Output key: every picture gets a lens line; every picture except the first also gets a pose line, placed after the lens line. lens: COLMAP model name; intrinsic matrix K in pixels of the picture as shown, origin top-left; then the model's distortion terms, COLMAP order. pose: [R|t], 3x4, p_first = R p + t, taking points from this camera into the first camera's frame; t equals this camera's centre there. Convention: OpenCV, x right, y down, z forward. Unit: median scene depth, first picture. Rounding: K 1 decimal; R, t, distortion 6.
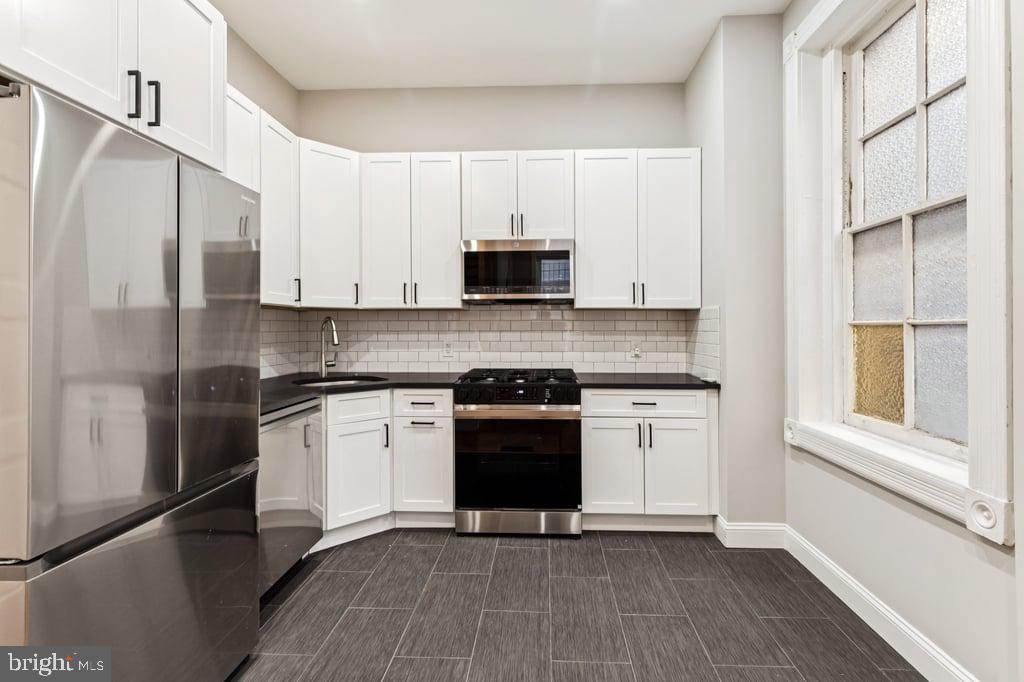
lens RADIAL K [[466.4, 0, 521.9], [0, 466.4, 325.6], [0, 0, 1]] dist [0.012438, -0.002956]
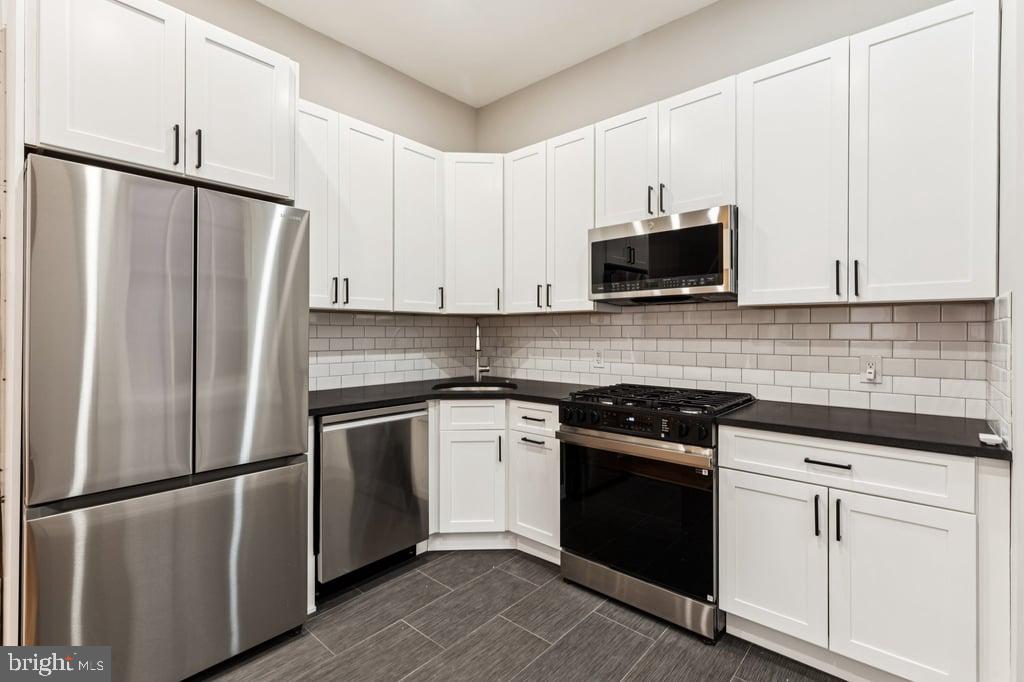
lens RADIAL K [[466.4, 0, 524.5], [0, 466.4, 334.3], [0, 0, 1]] dist [0.012438, -0.002956]
pose [[0.783497, 0.003672, -0.621384, 0.326684], [0.001343, 0.999970, 0.007603, -0.001783], [0.621394, -0.006792, 0.783469, 0.294823]]
